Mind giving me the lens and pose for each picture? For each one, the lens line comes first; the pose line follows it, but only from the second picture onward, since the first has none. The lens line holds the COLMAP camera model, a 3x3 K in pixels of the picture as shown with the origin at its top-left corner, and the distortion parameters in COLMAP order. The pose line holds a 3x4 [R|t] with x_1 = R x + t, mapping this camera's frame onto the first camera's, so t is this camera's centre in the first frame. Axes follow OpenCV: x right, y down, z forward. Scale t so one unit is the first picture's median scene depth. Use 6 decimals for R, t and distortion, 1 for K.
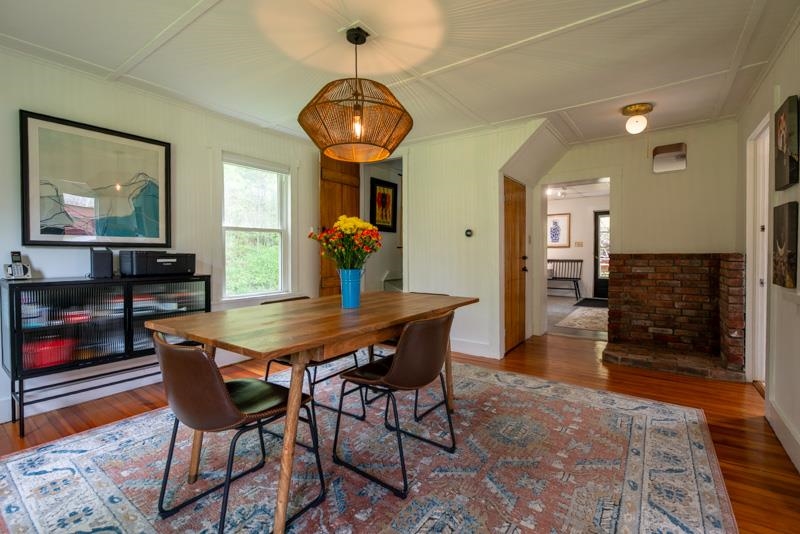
lens RADIAL K [[357.7, 0, 399.3], [0, 357.7, 260.6], [0, 0, 1]] dist [-0.002789, -0.000675]
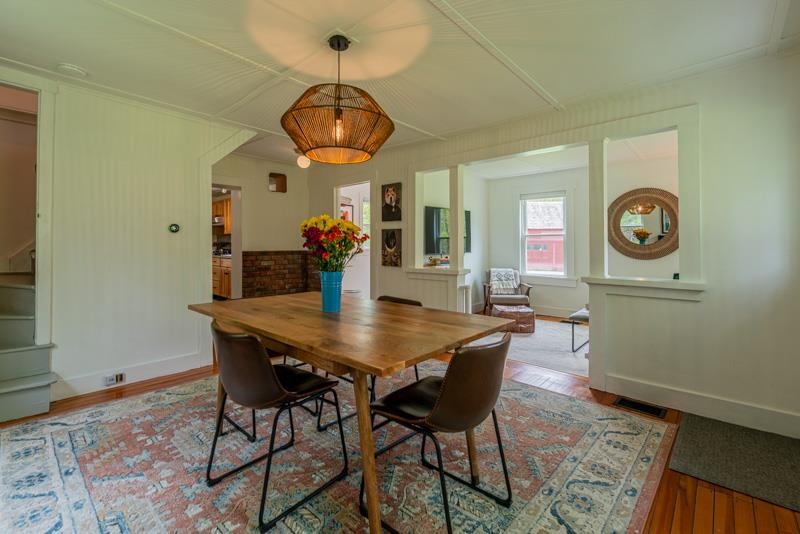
lens RADIAL K [[352.0, 0, 397.1], [0, 352.0, 244.2], [0, 0, 1]] dist [0.000204, -0.000078]
pose [[0.115293, 0.012548, 0.993252, -0.957666], [0.019940, 0.999689, -0.014944, -0.029160], [-0.993131, 0.021528, 0.115007, 0.642801]]
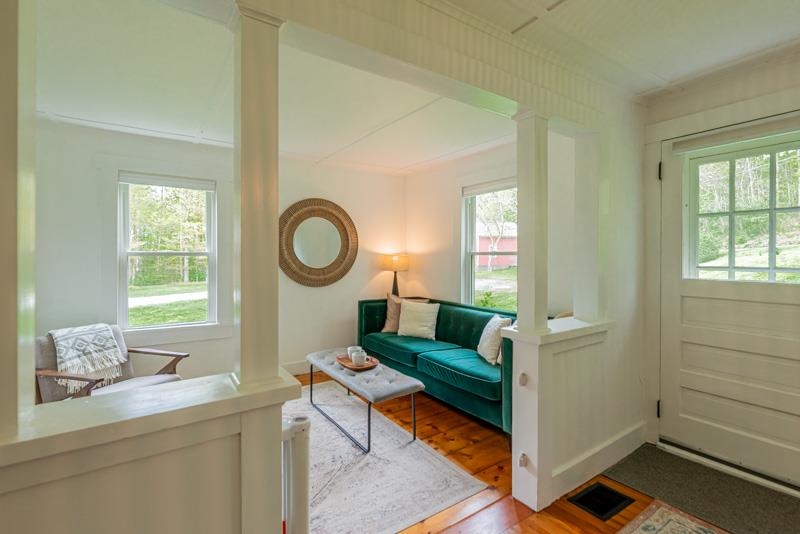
lens RADIAL K [[369.2, 0, 401.8], [0, 369.2, 258.5], [0, 0, 1]] dist [0.001219, 0.000333]
pose [[-0.941639, 0.002424, 0.336615, 0.362730], [0.011680, 0.999607, 0.025473, -0.120353], [-0.336421, 0.027918, -0.941298, 0.978985]]
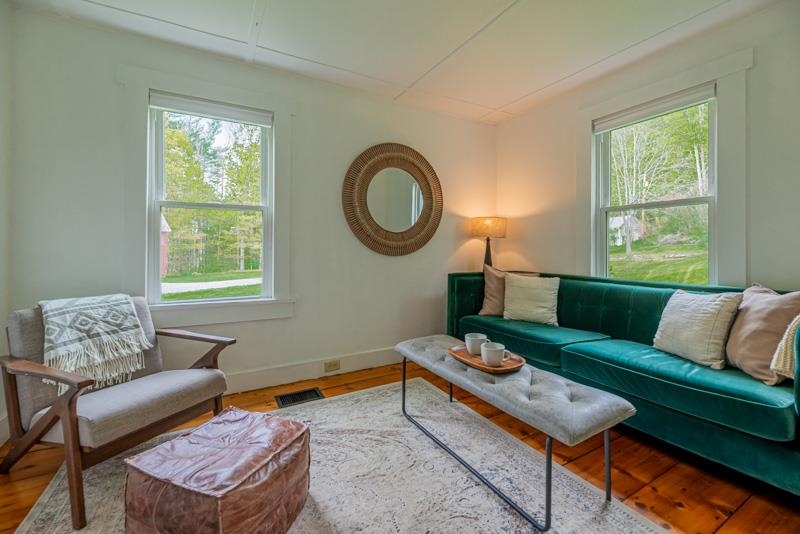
lens RADIAL K [[337.0, 0, 402.6], [0, 337.0, 245.7], [0, 0, 1]] dist [-0.001272, -0.000304]
pose [[-0.909600, 0.008041, 0.415408, 0.806500], [0.012963, 0.999875, 0.009030, 0.013052], [-0.415283, 0.013599, -0.909591, 0.581022]]
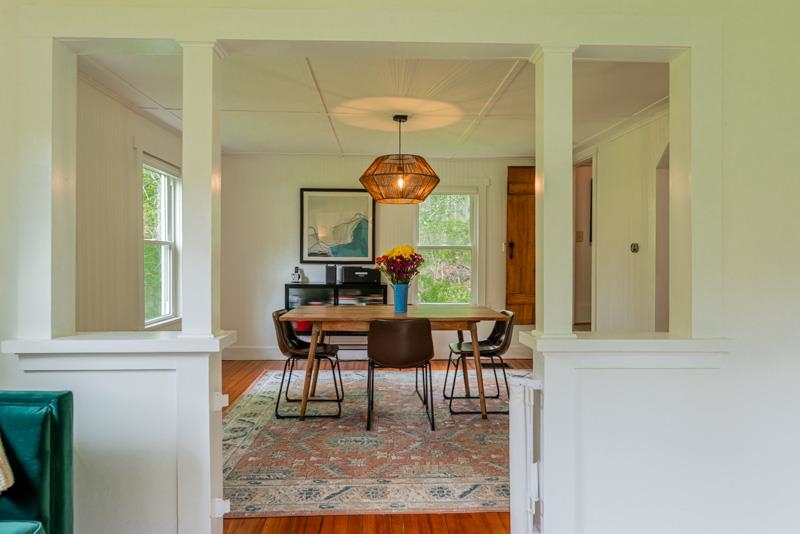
lens RADIAL K [[512.8, 0, 399.0], [0, 512.8, 261.6], [0, 0, 1]] dist [-0.035162, 0.000065]
pose [[0.618803, 0.009276, -0.785492, 1.281114], [-0.021299, 0.999761, -0.004973, -0.048650], [0.785257, 0.019808, 0.618852, -0.206628]]
